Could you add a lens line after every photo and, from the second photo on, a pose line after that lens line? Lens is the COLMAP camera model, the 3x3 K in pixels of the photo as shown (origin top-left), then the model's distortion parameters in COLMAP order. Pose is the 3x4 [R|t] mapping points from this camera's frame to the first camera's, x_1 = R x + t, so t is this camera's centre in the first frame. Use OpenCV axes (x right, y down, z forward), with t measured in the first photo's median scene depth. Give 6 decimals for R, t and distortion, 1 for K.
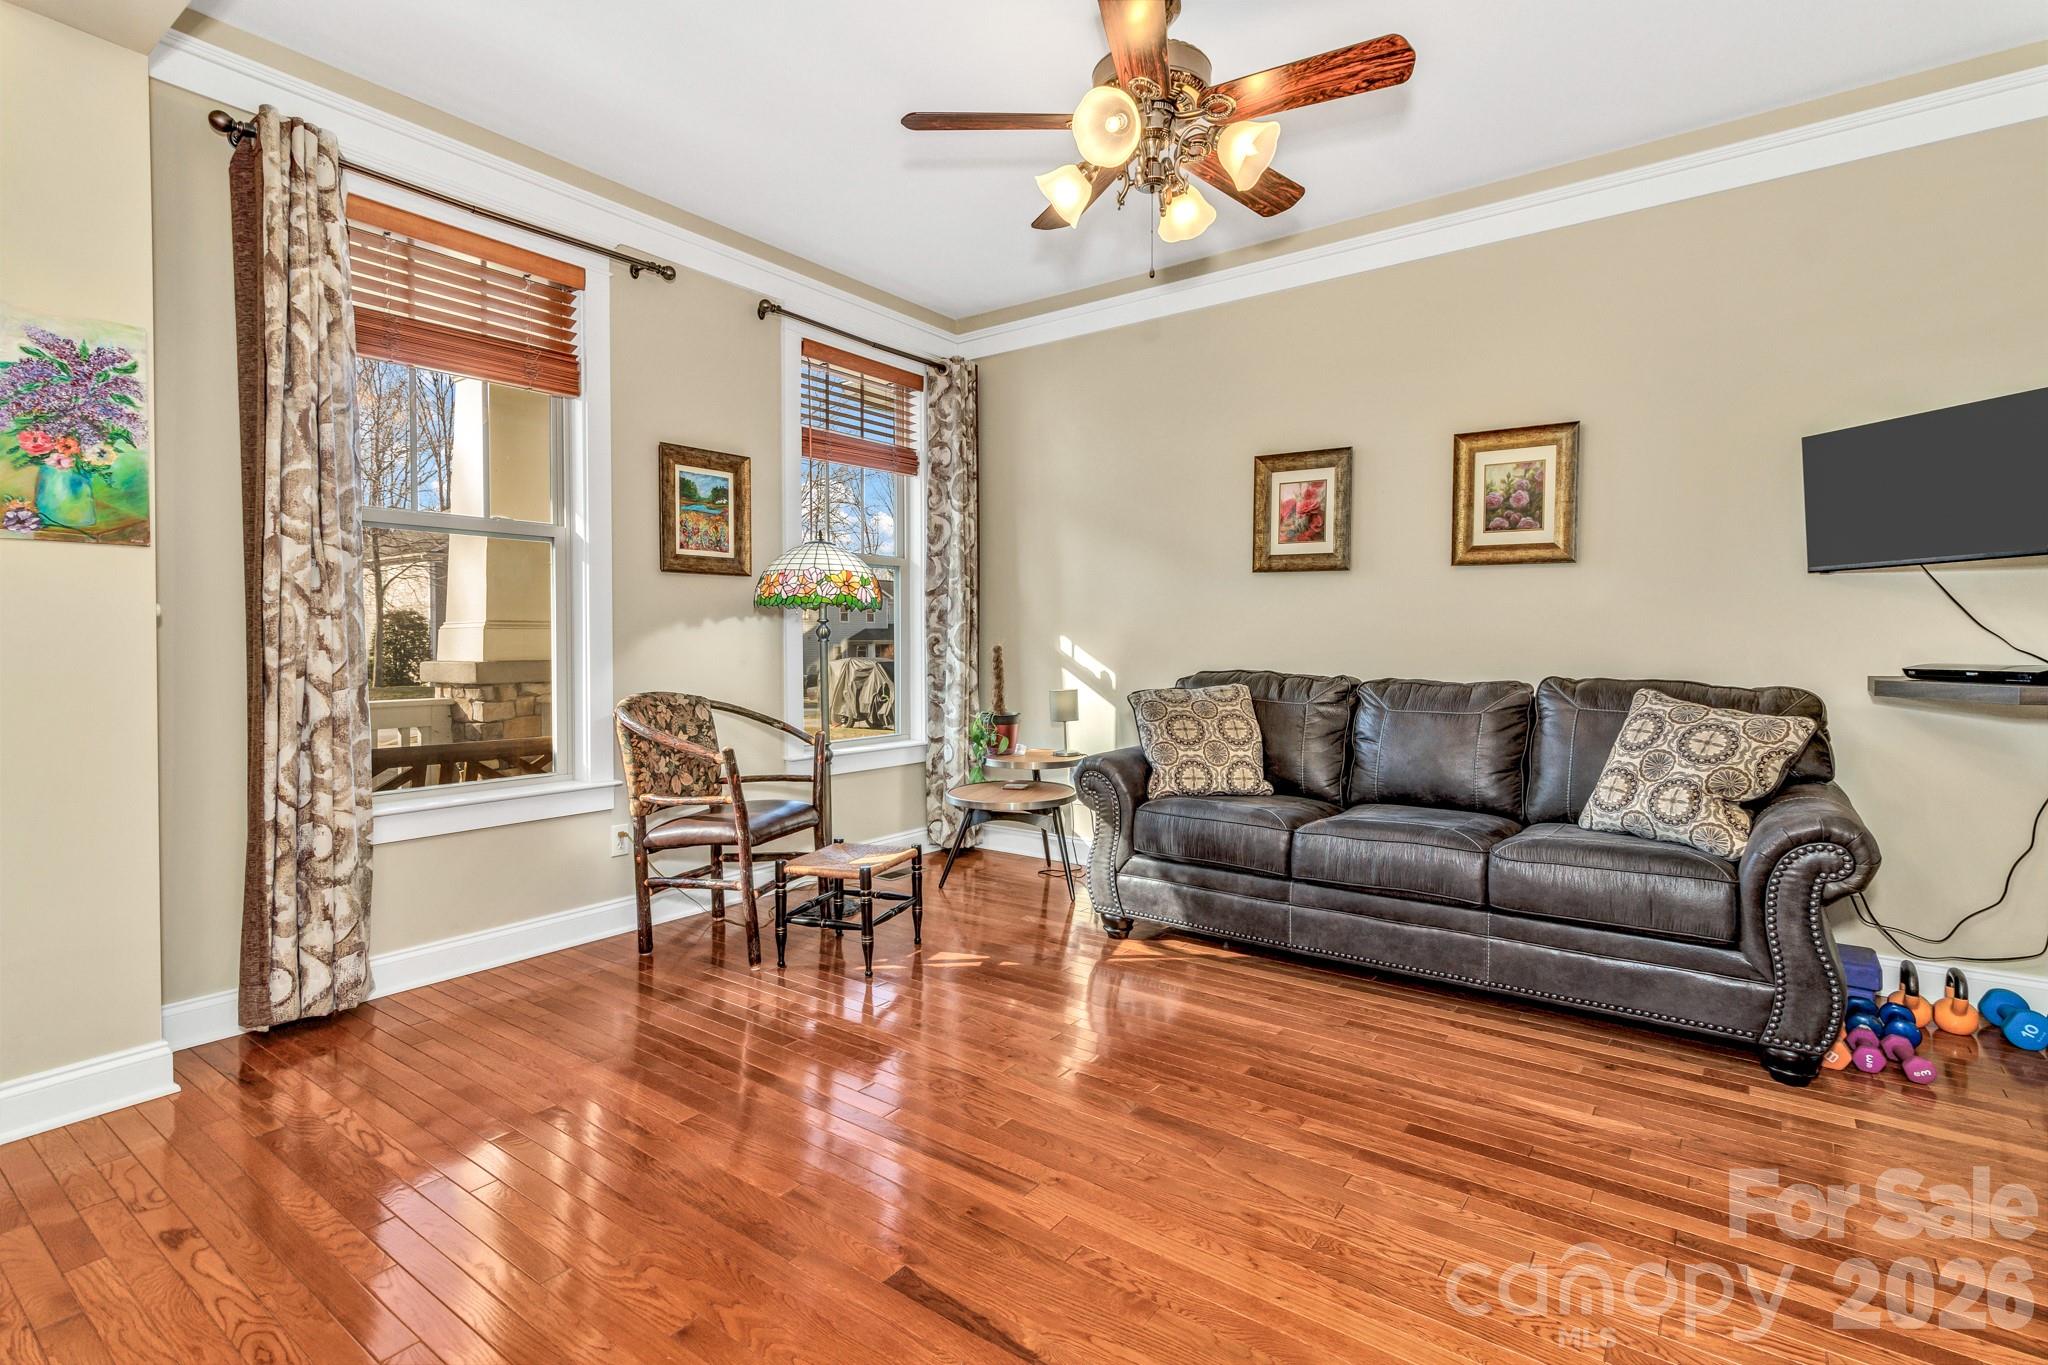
lens RADIAL K [[975.8, 0, 1029.7], [0, 975.8, 657.9], [0, 0, 1]] dist [0.006281, 0.000665]
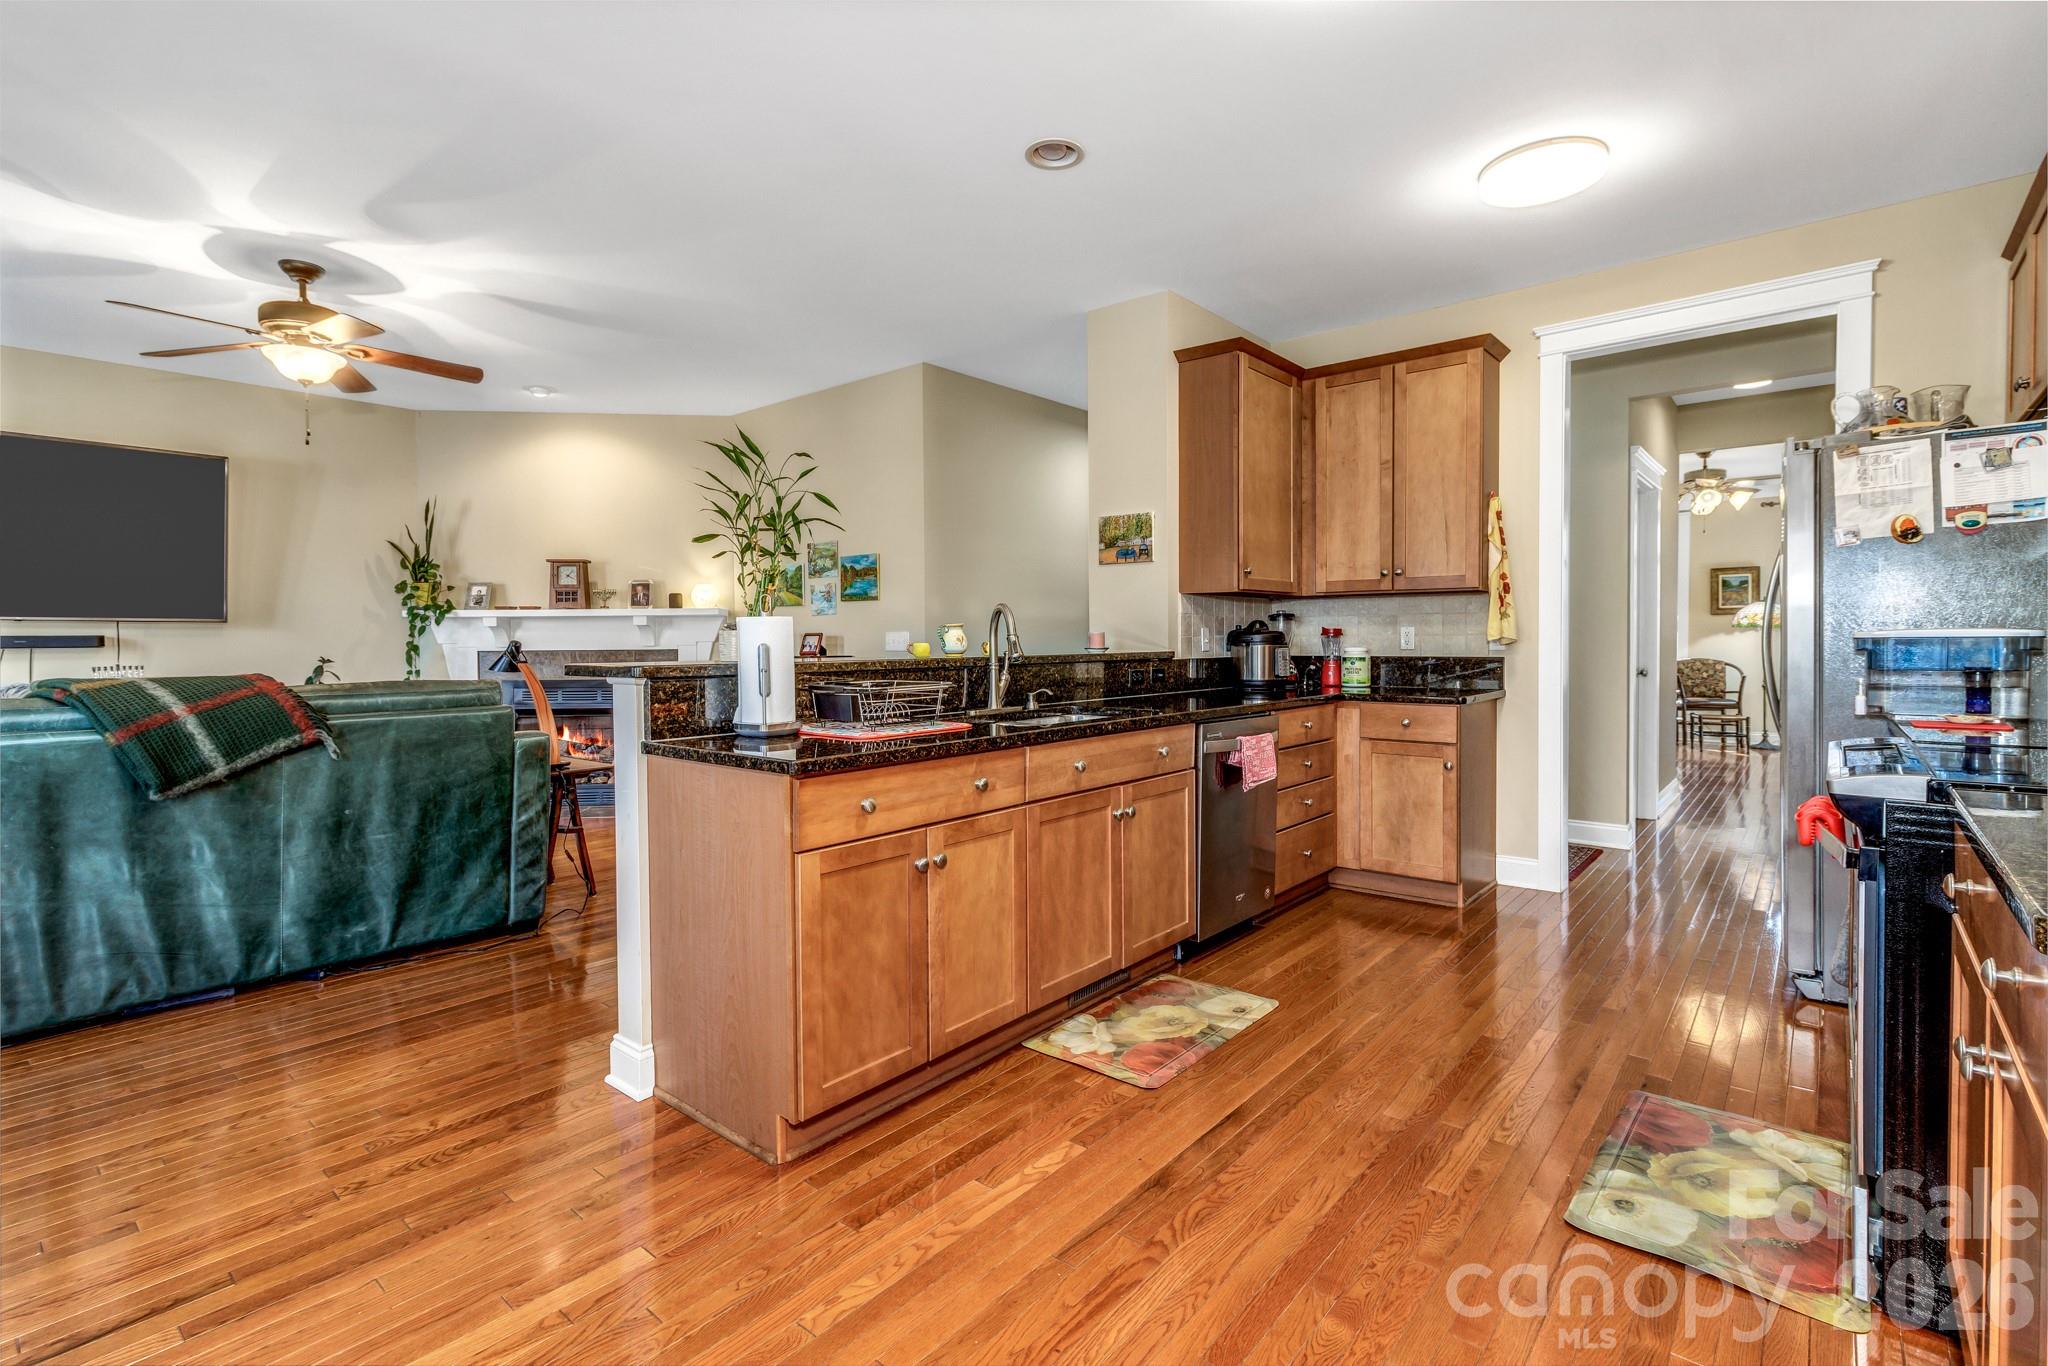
lens RADIAL K [[943.8, 0, 1031.3], [0, 943.8, 658.2], [0, 0, 1]] dist [0.001964, 0.000761]
pose [[-0.064113, 0.019797, -0.997746, 2.515149], [-0.007972, 0.999761, 0.020349, -0.005600], [0.997911, 0.009258, -0.063940, -0.779248]]
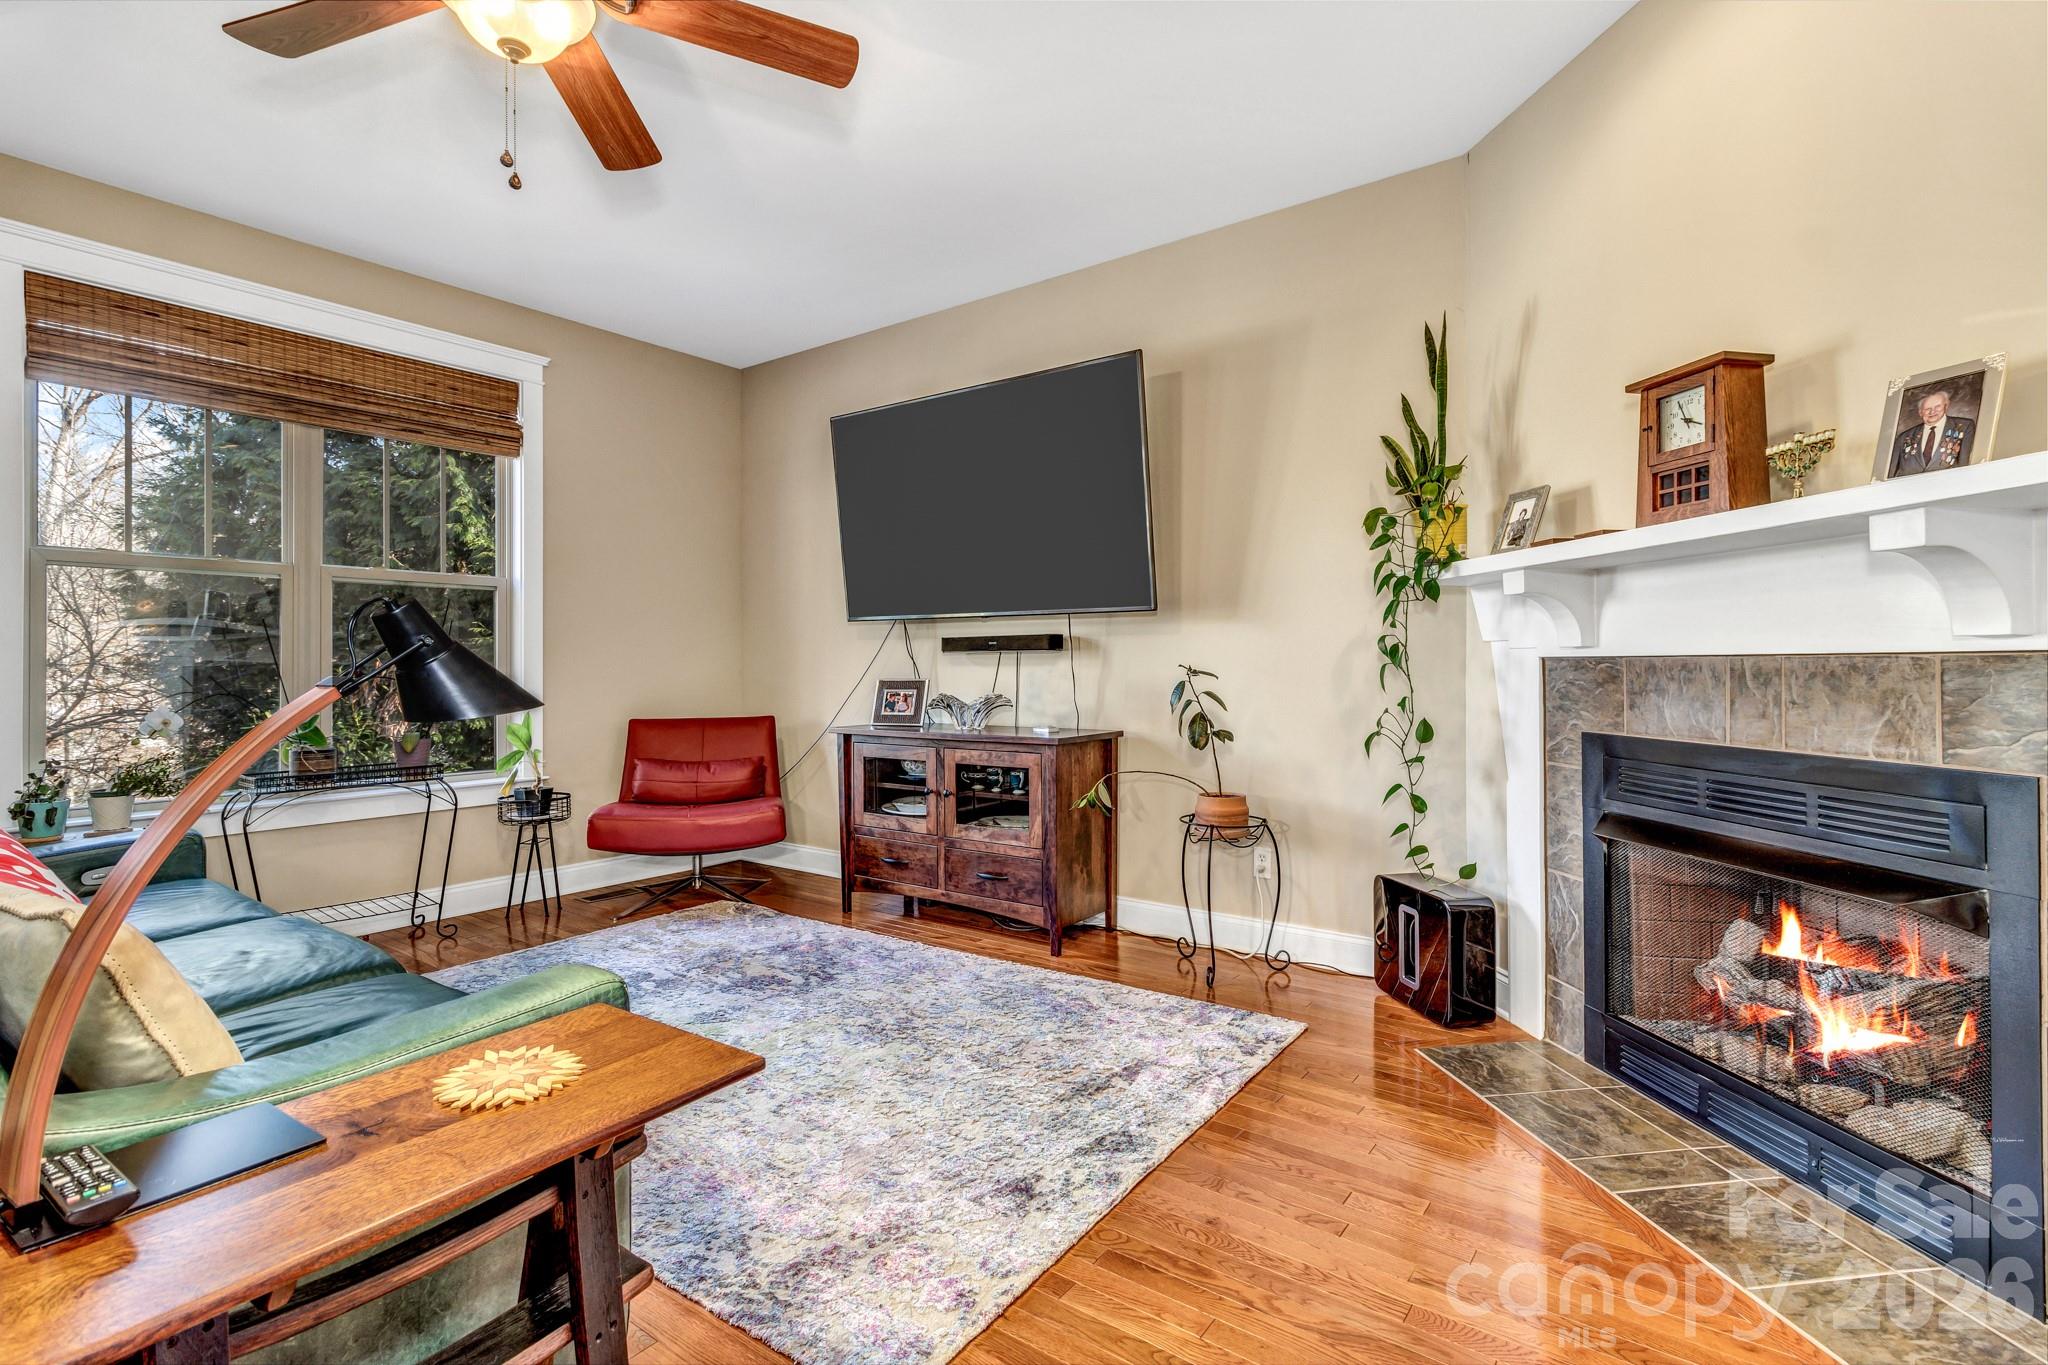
lens RADIAL K [[953.4, 0, 1028.9], [0, 953.4, 656.6], [0, 0, 1]] dist [0.001702, 0.000463]
pose [[-0.999986, 0.001705, -0.005085, 1.187877], [0.001671, 0.999976, 0.006760, 0.019908], [0.005096, 0.006751, -0.999964, -1.193513]]
